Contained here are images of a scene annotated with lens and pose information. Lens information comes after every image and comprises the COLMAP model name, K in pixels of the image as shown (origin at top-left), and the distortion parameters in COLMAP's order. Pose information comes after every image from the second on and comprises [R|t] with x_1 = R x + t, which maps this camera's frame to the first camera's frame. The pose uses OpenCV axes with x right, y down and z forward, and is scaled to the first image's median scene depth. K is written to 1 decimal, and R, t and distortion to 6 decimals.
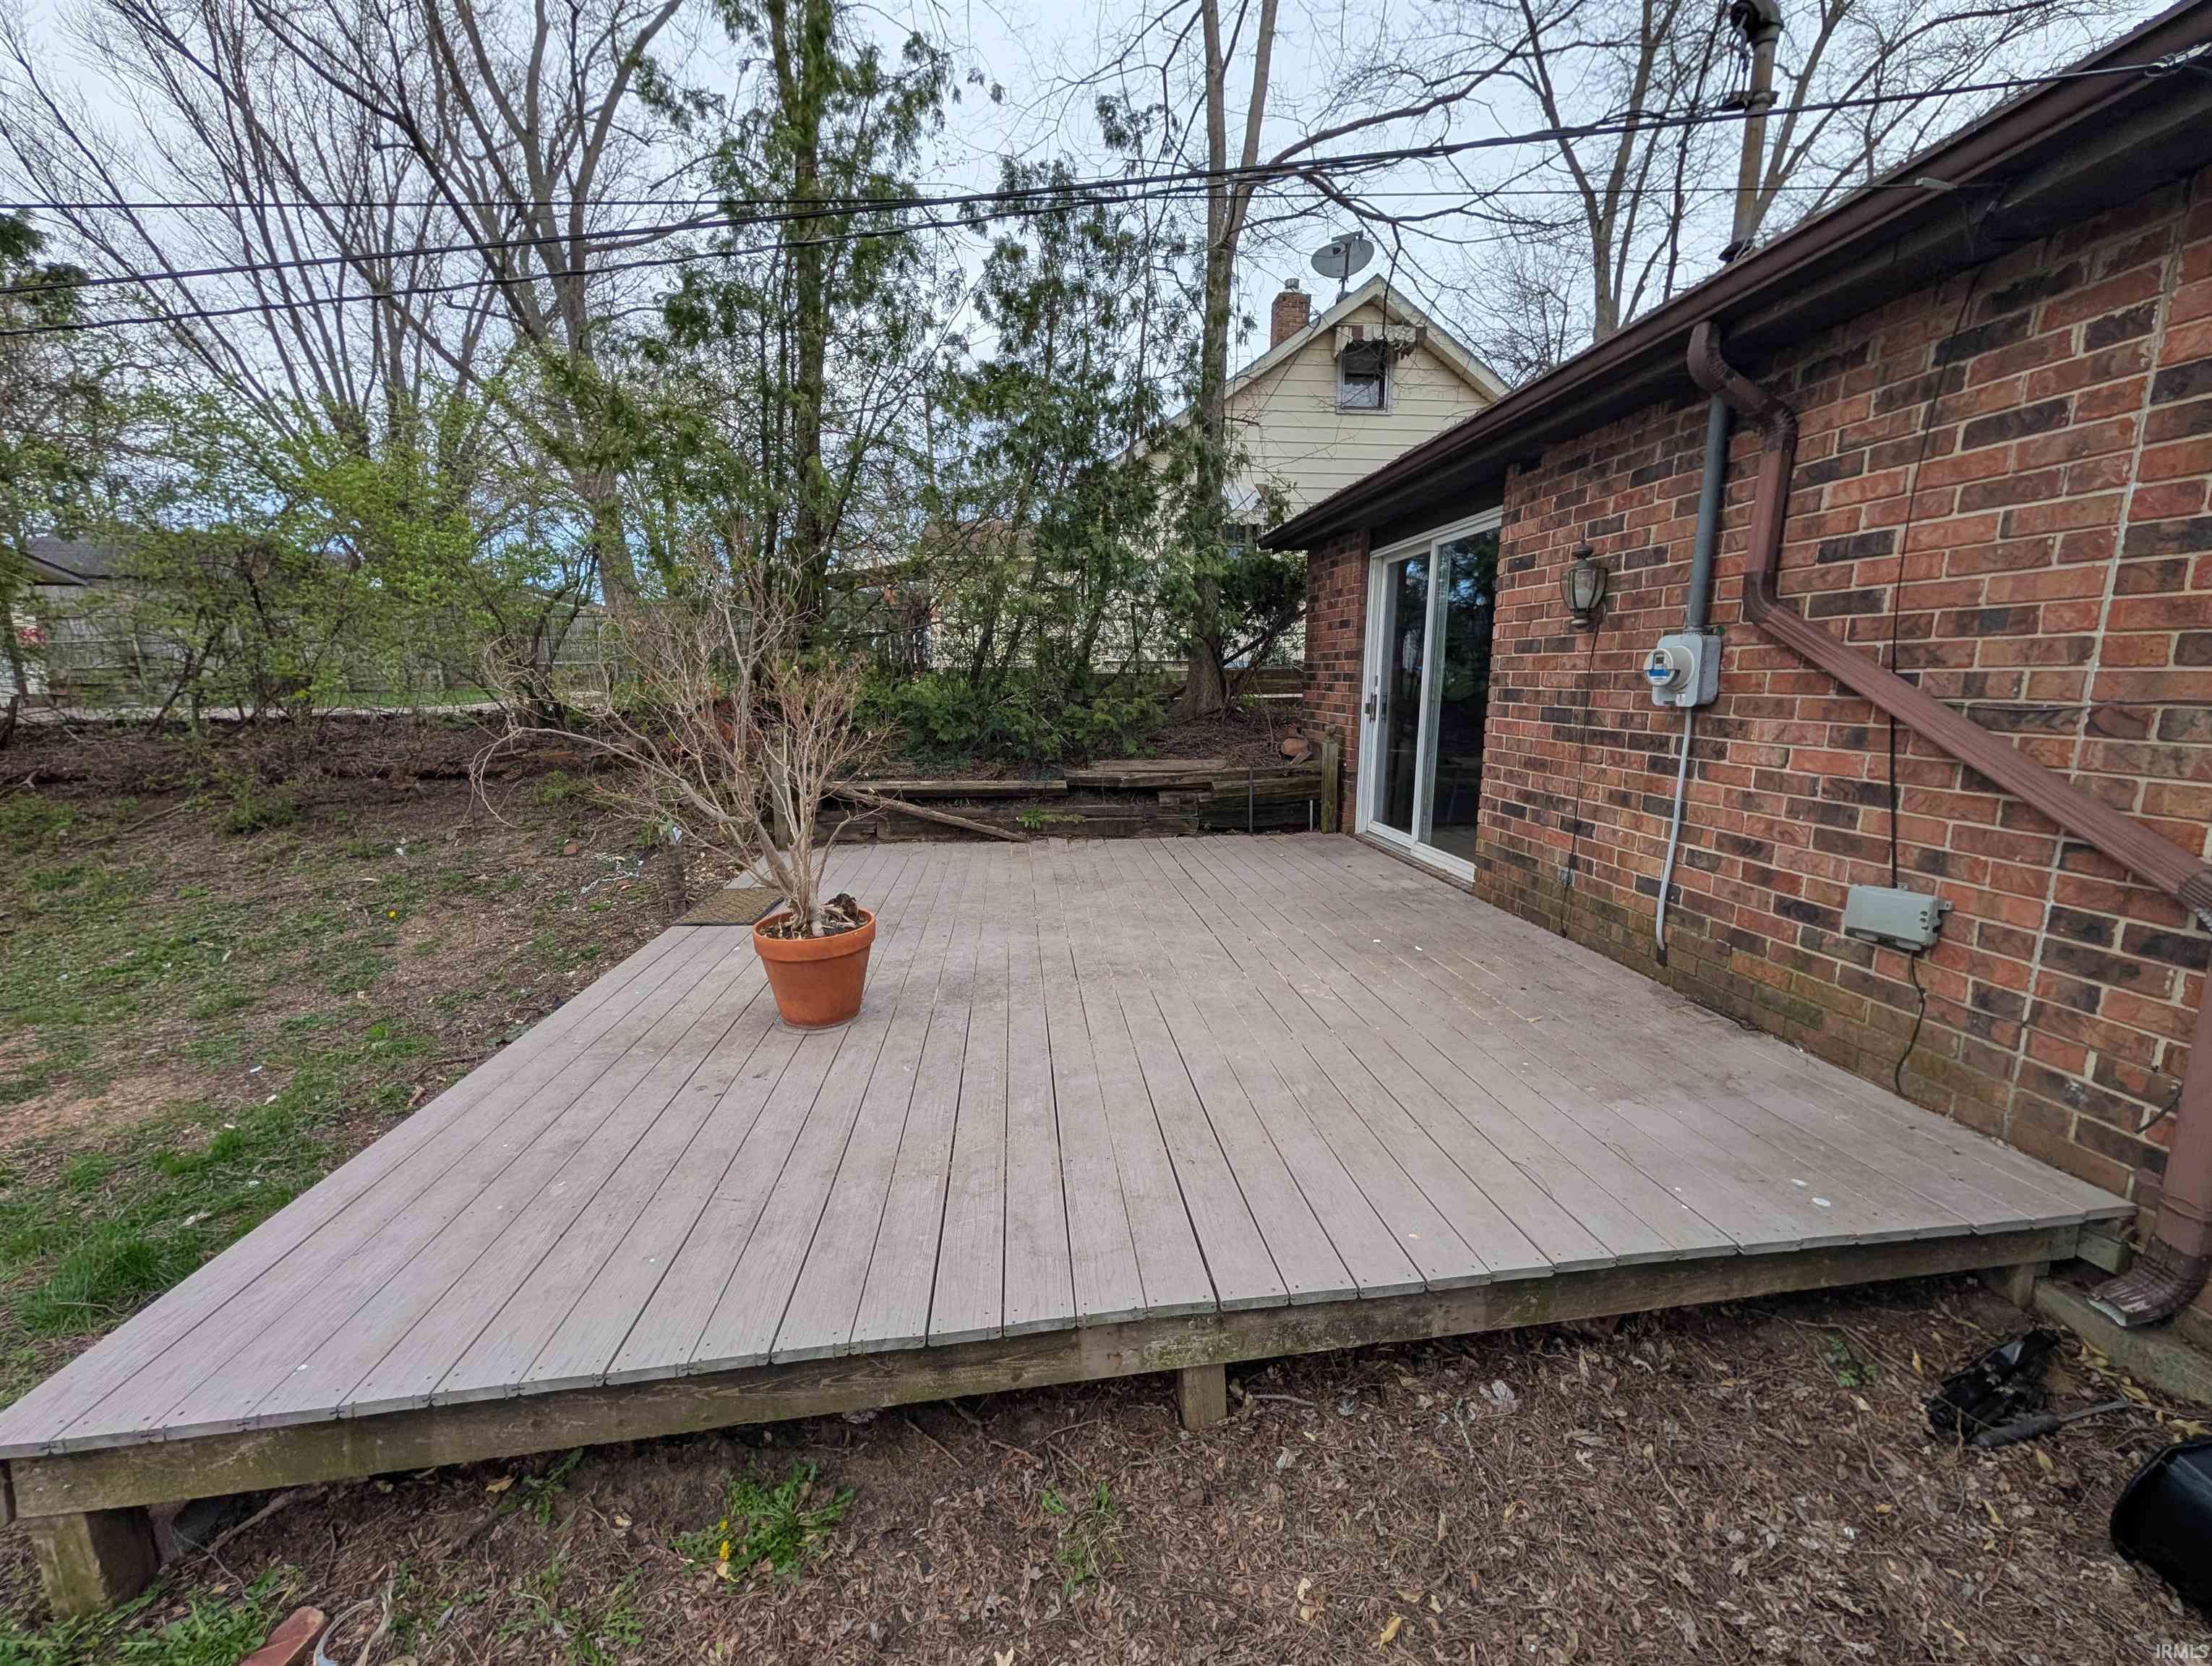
lens RADIAL K [[846.5, 0, 1106.0], [0, 846.5, 833.0], [0, 0, 1]] dist [0.000983, 0.000051]
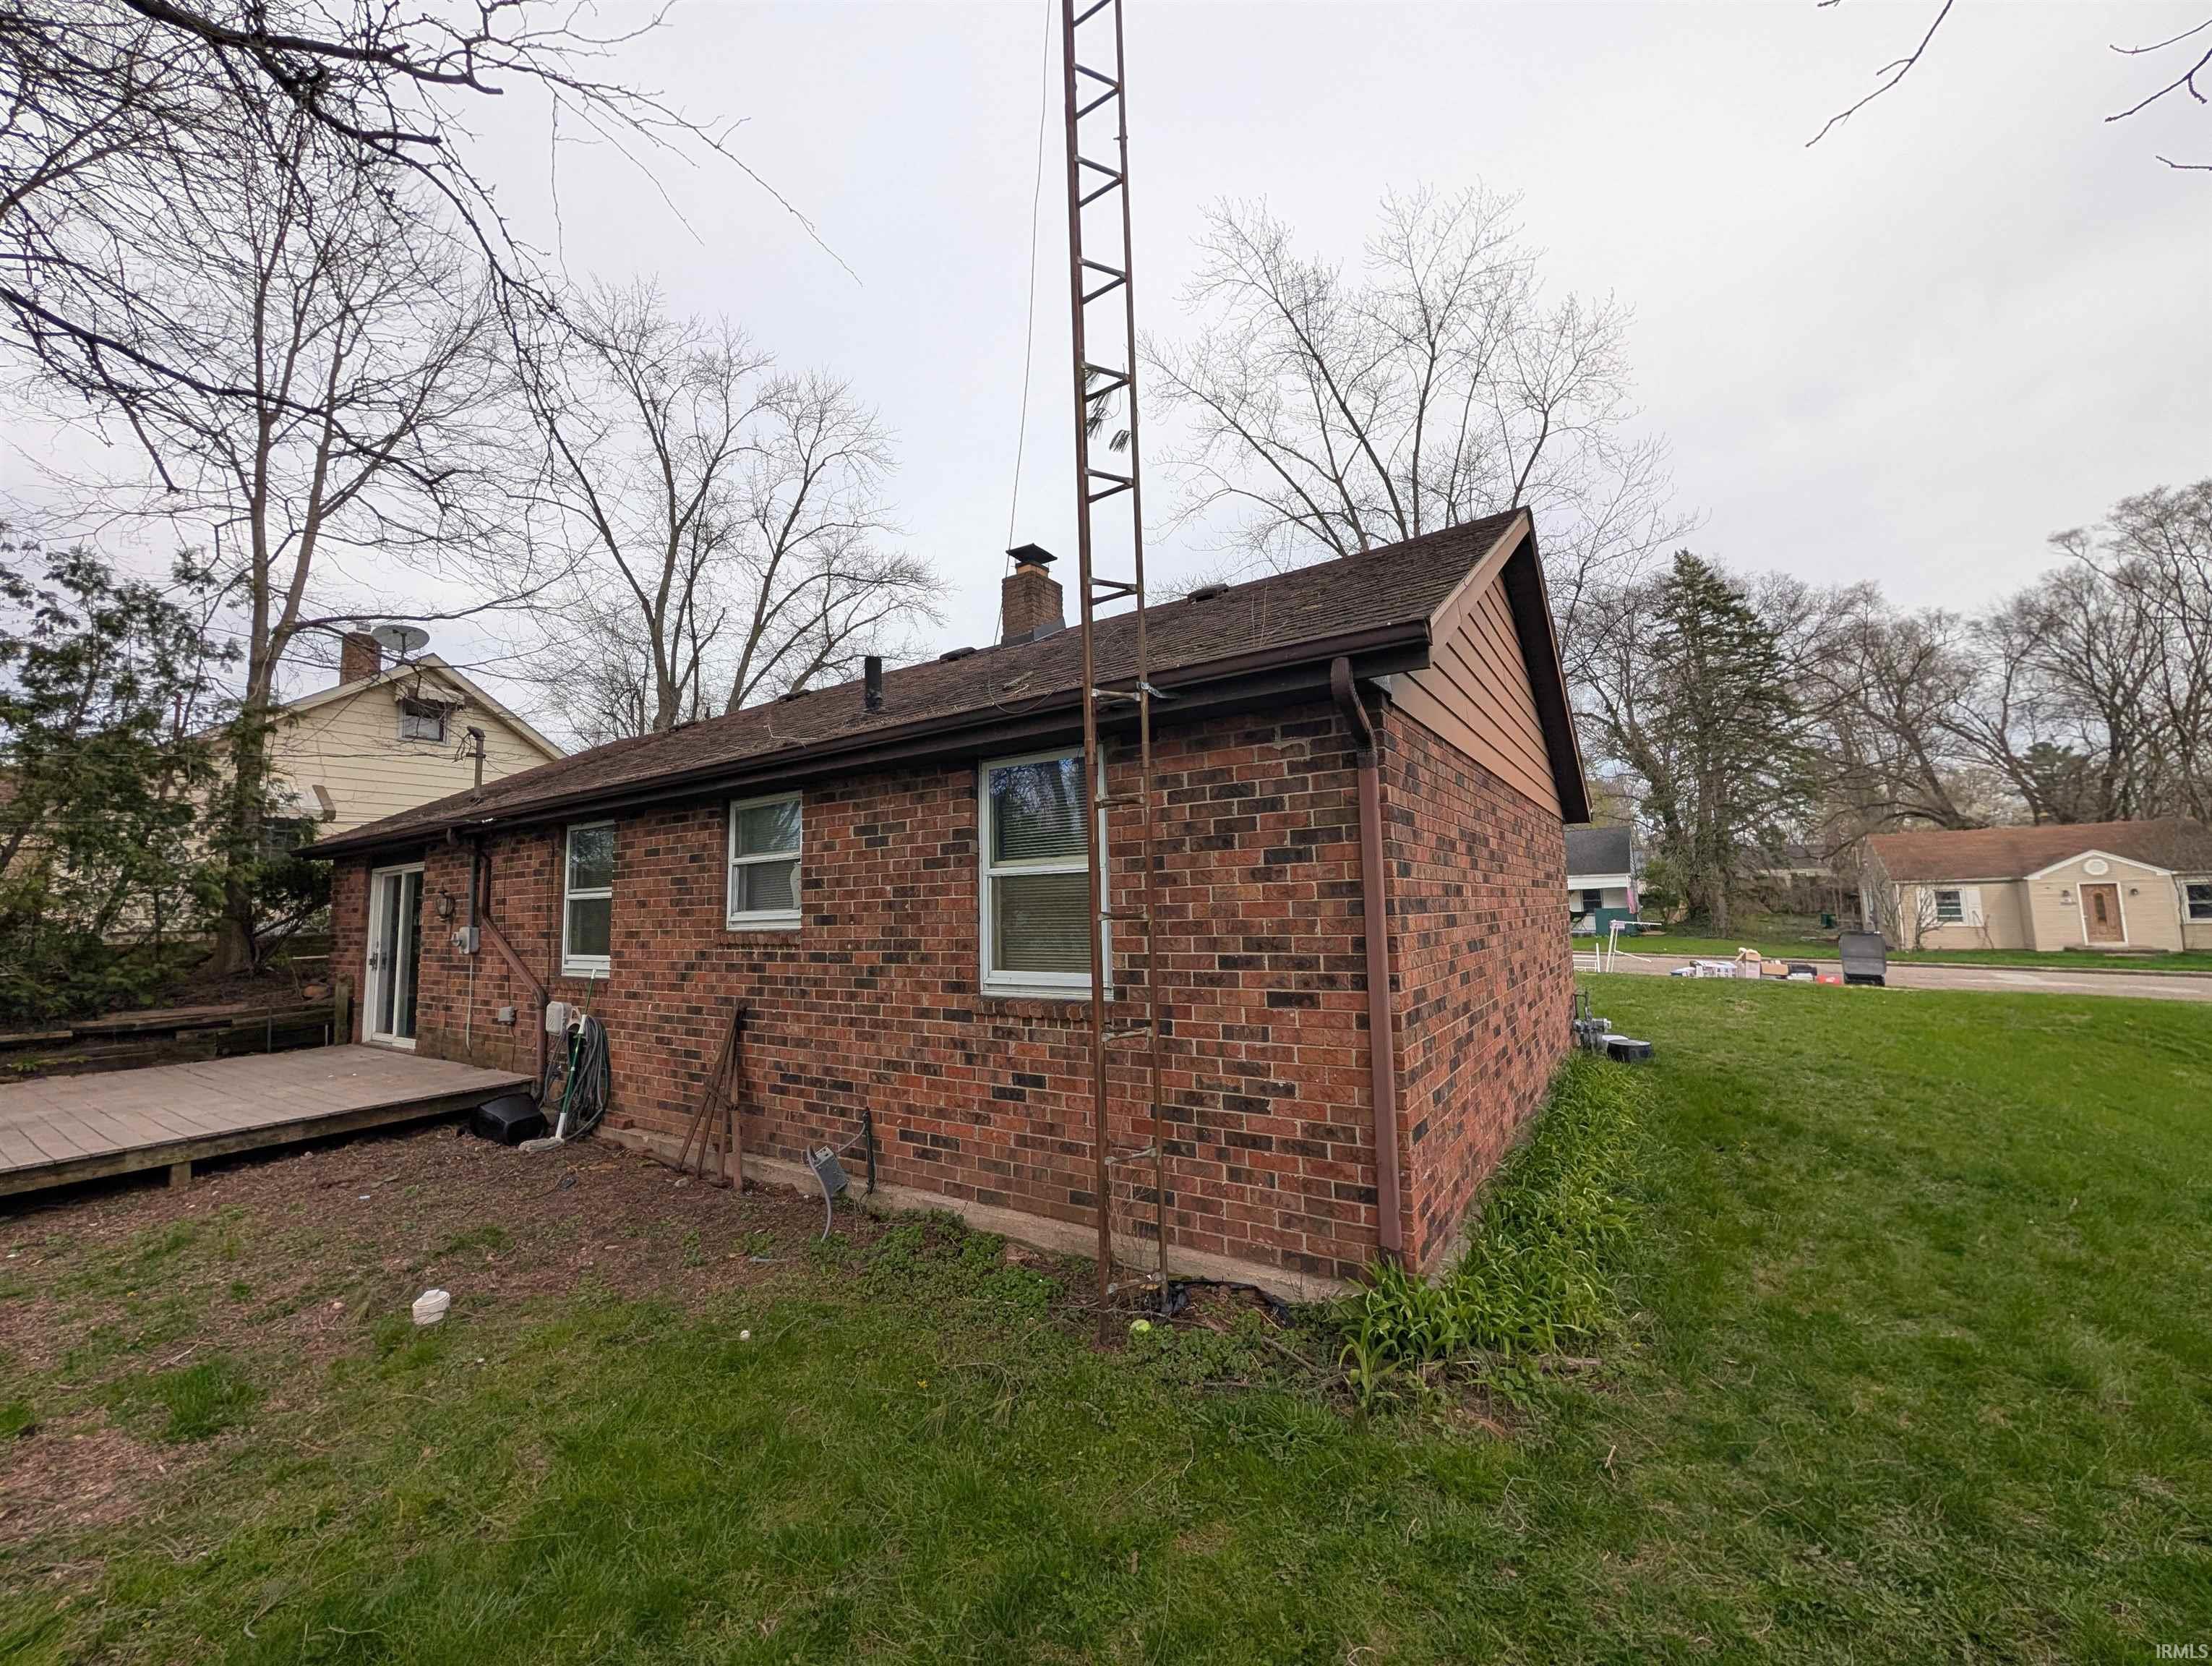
lens RADIAL K [[846.5, 0, 1106.0], [0, 846.5, 833.0], [0, 0, 1]] dist [0.000983, 0.000051]
pose [[0.636946, 0.057648, 0.768750, -0.053497], [0.164018, 0.964235, -0.208204, 0.177801], [-0.753259, 0.258703, 0.604710, -1.070389]]
